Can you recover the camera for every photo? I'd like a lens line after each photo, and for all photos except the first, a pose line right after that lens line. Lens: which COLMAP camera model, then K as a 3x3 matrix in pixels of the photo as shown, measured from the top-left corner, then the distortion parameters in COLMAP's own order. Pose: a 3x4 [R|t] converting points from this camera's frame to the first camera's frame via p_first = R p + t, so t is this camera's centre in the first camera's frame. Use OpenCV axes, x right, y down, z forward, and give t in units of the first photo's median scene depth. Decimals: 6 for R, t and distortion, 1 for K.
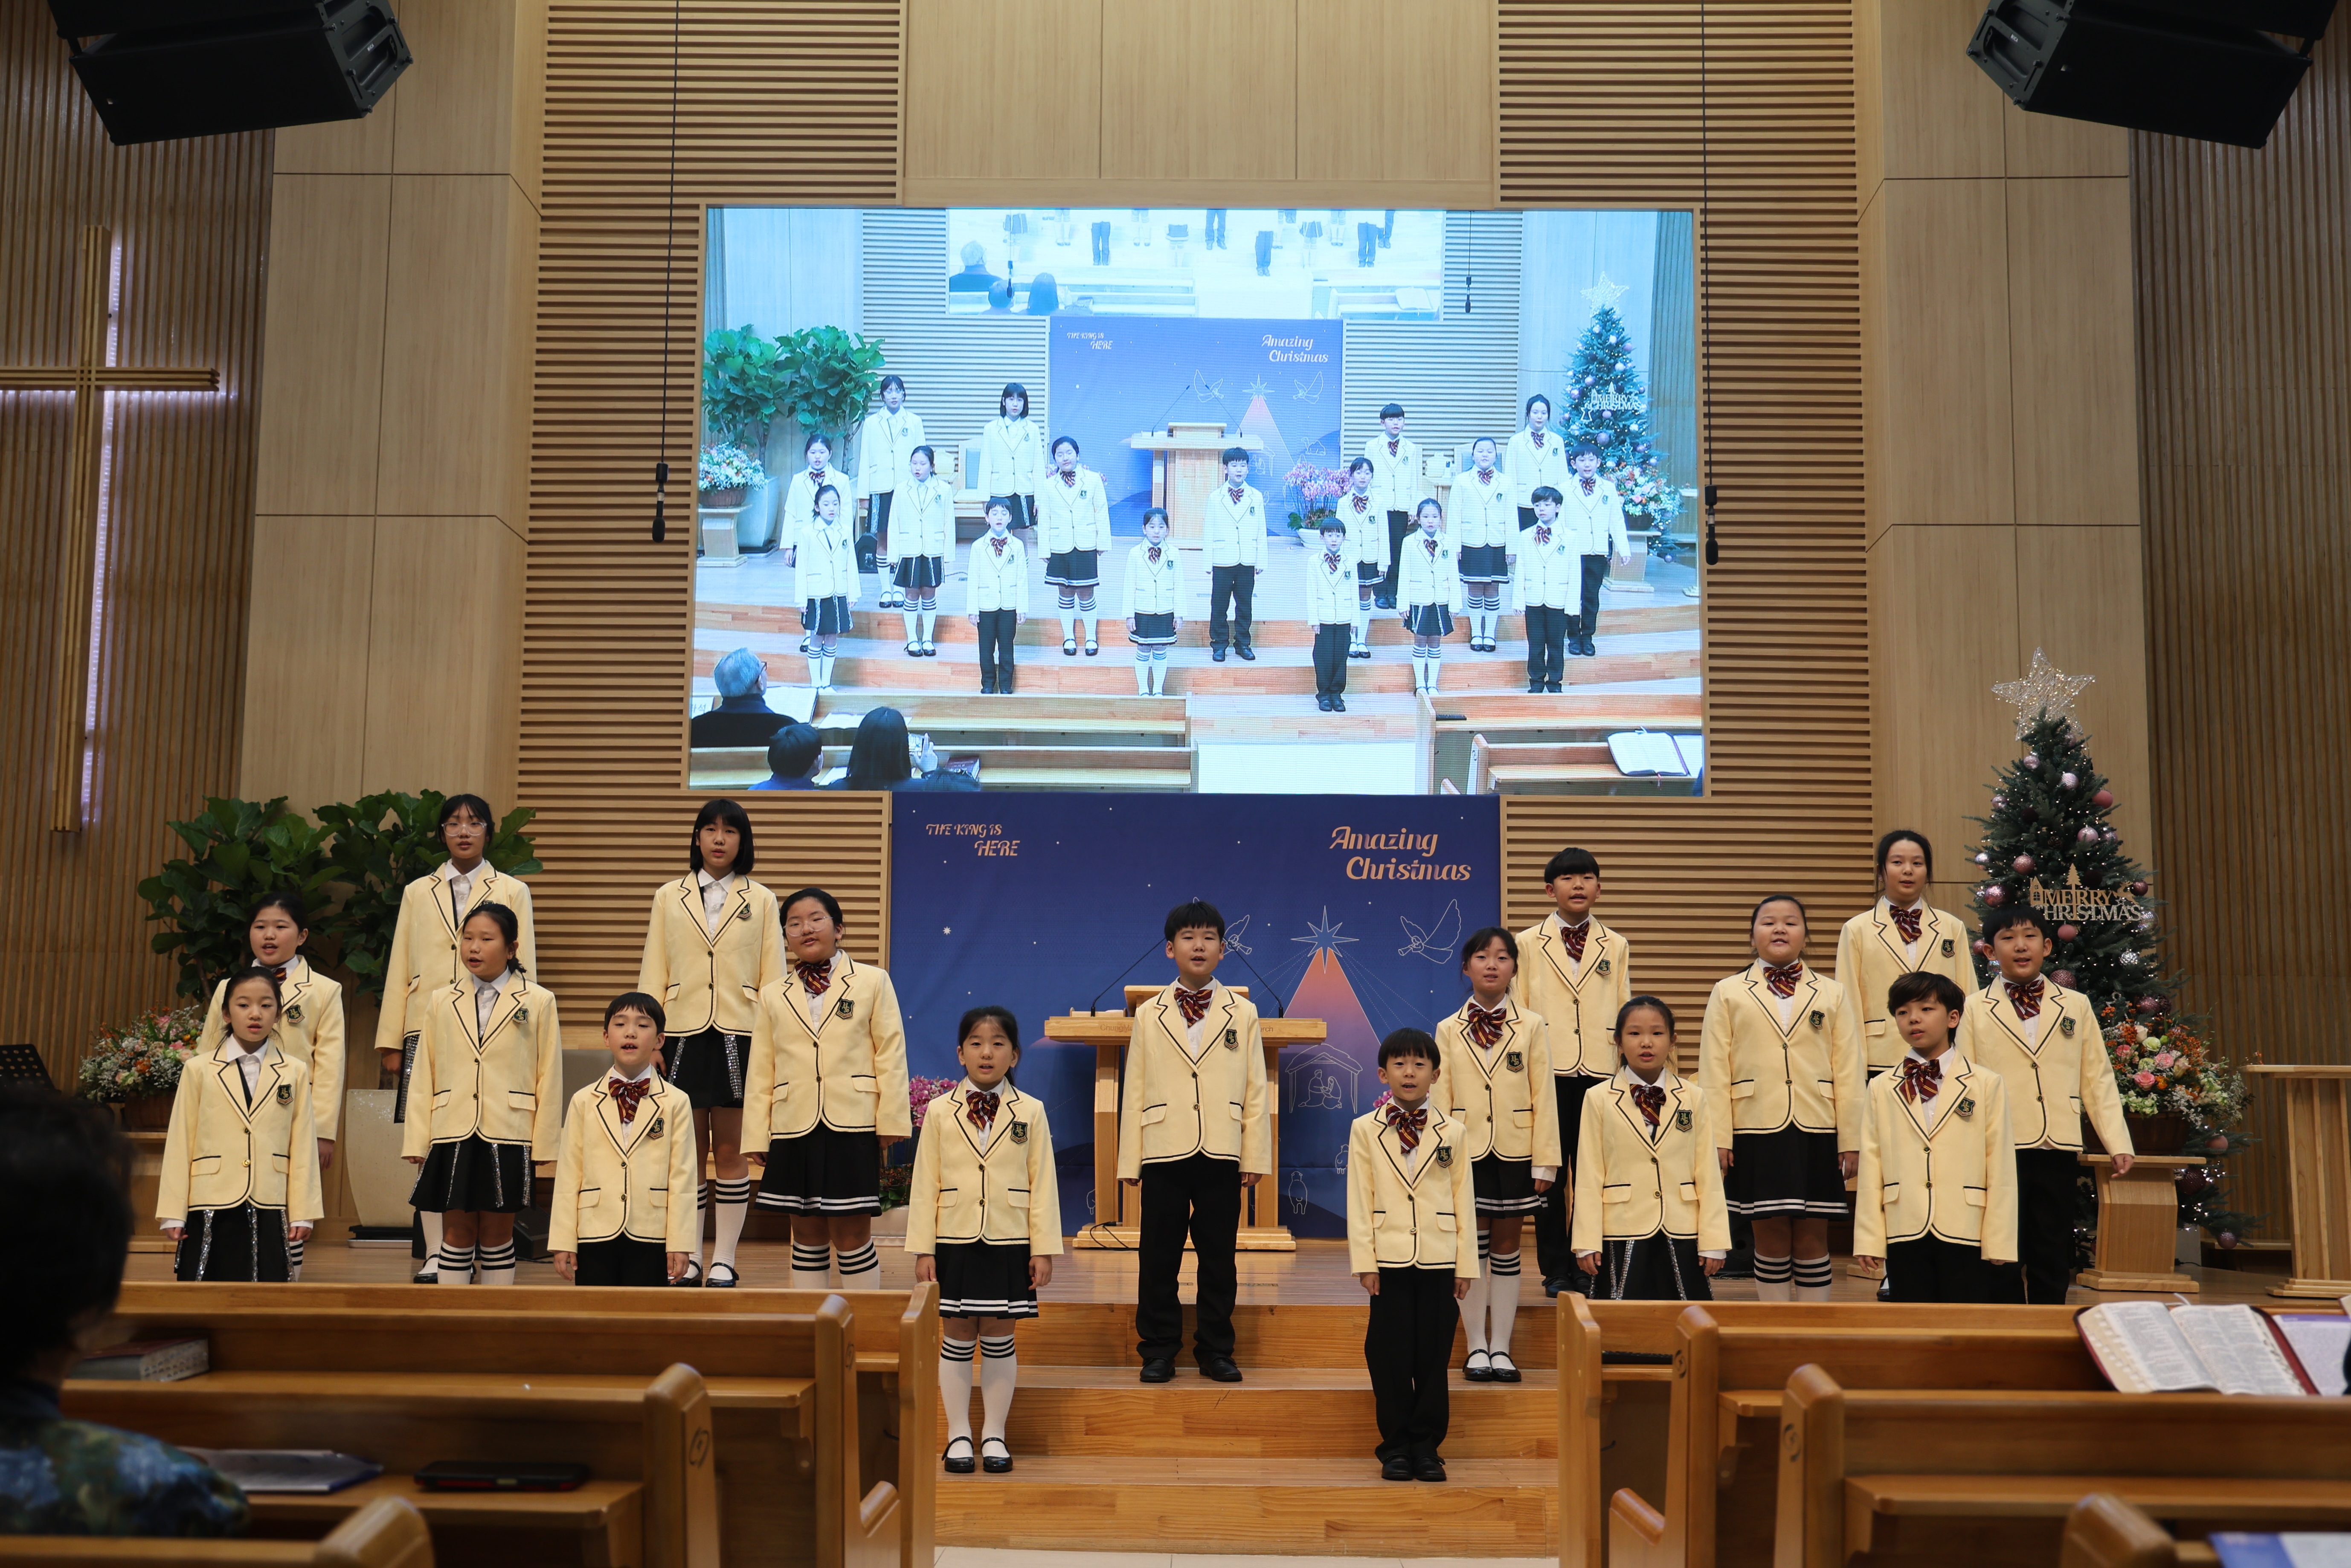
lens RADIAL K [[2419.3, 0, 1183.0], [0, 2419.3, 845.0], [0, 0, 1]] dist [-0.012832, 0.102416]
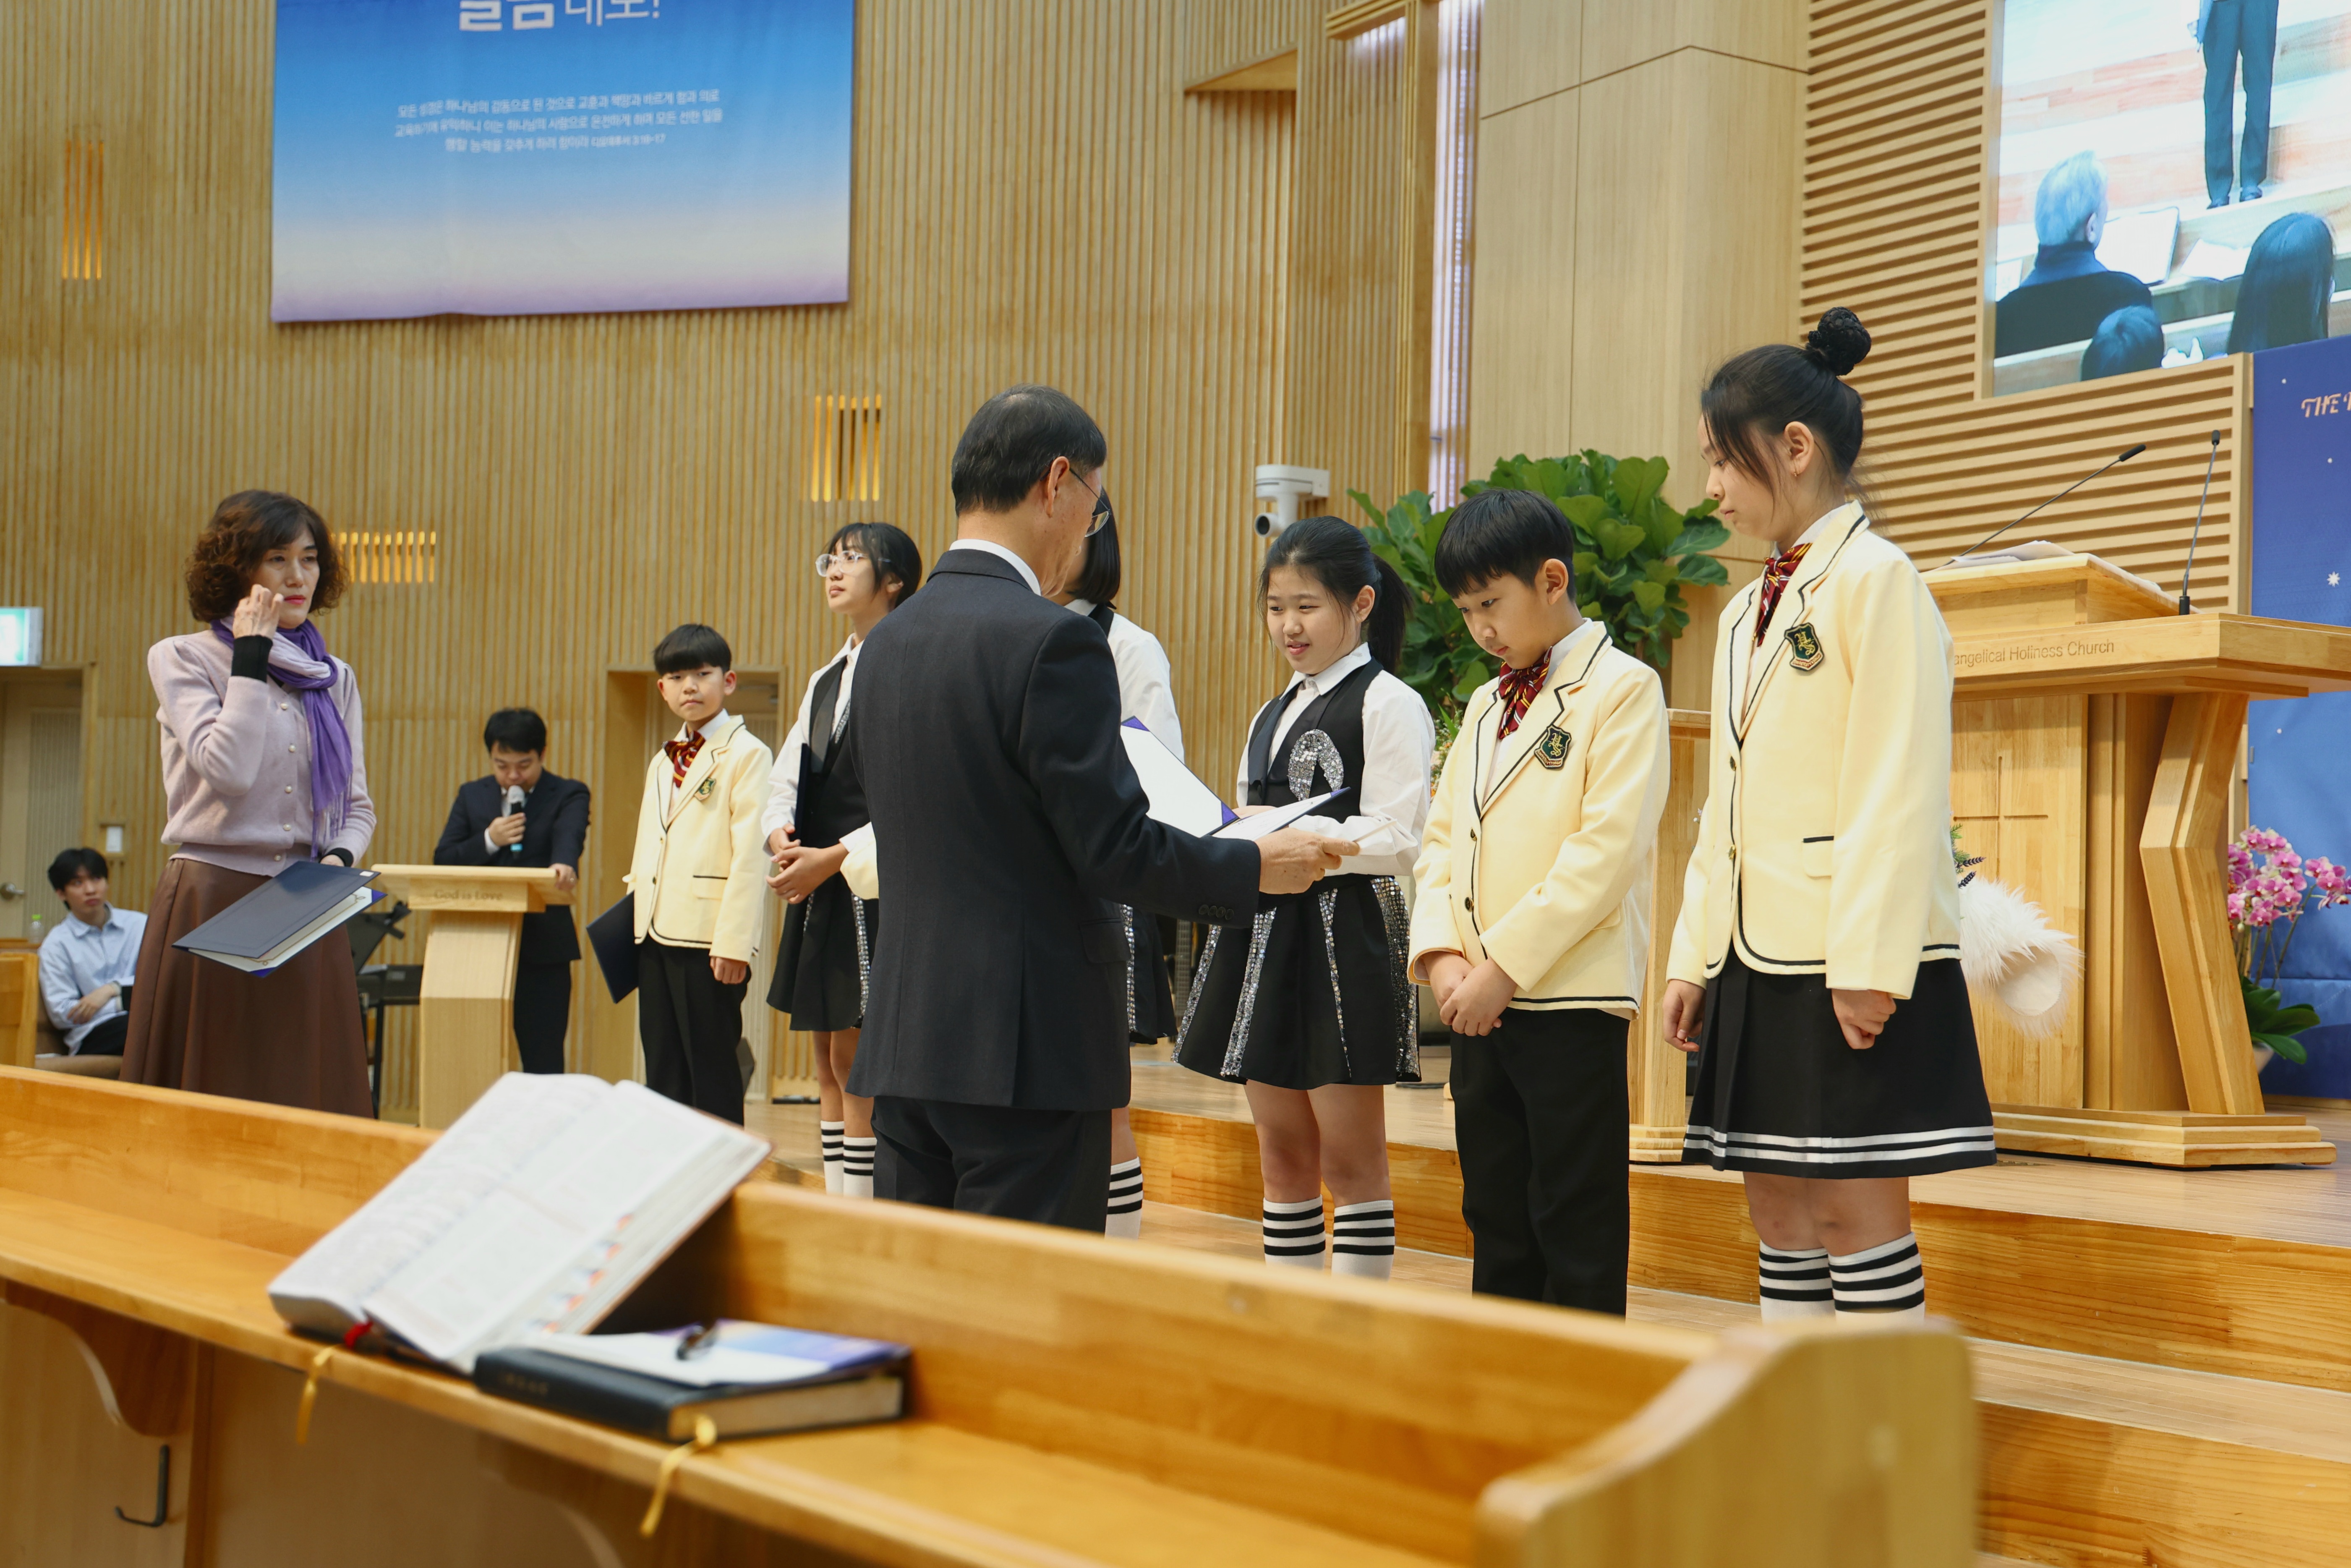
lens RADIAL K [[3148.0, 0, 1169.1], [0, 3148.0, 837.5], [0, 0, 1]] dist [0.082148, 0.111856]
pose [[0.558174, -0.022430, -0.829421, 0.438035], [0.073496, 0.997042, 0.022498, 0.068427], [0.826463, -0.073517, 0.558171, 0.391059]]
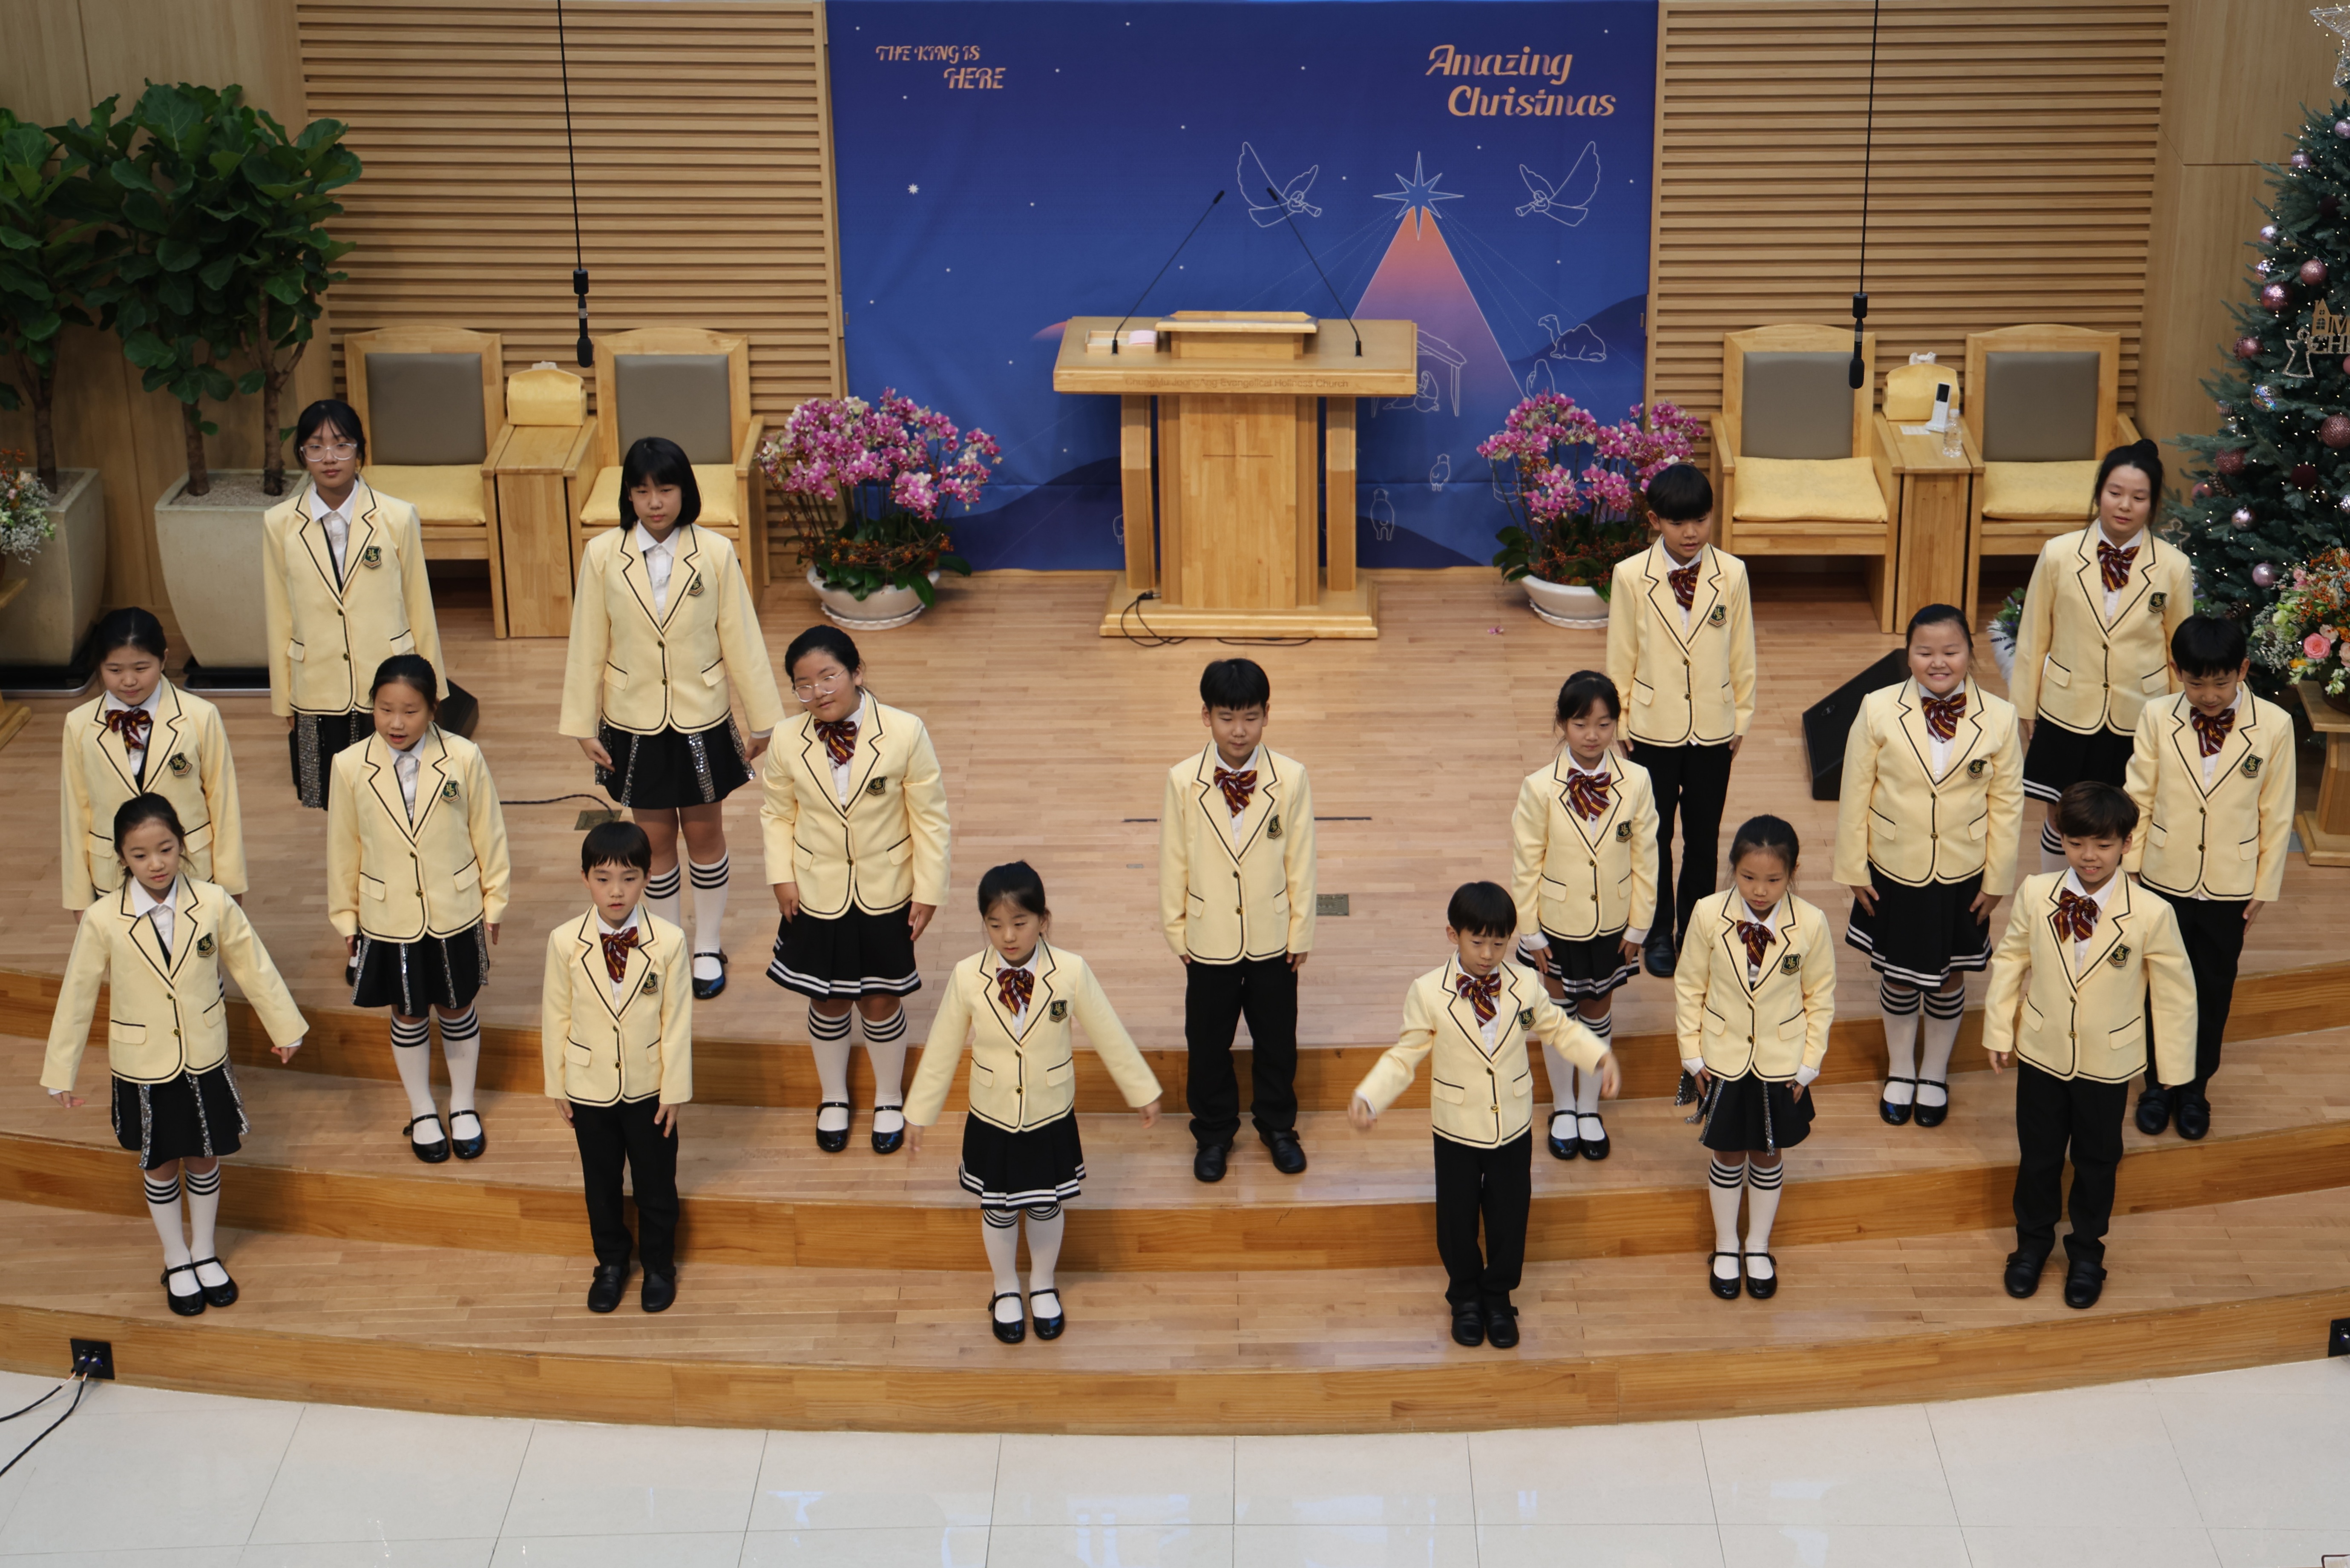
lens RADIAL K [[3979.0, 0, 1347.1], [0, 3979.0, 609.6], [0, 0, 1]] dist [0.034306, 1.271142]
pose [[0.999562, -0.017000, 0.024227, 0.004952], [0.003467, 0.880192, 0.474605, -0.497524], [-0.029393, -0.474313, 0.879865, -0.169981]]
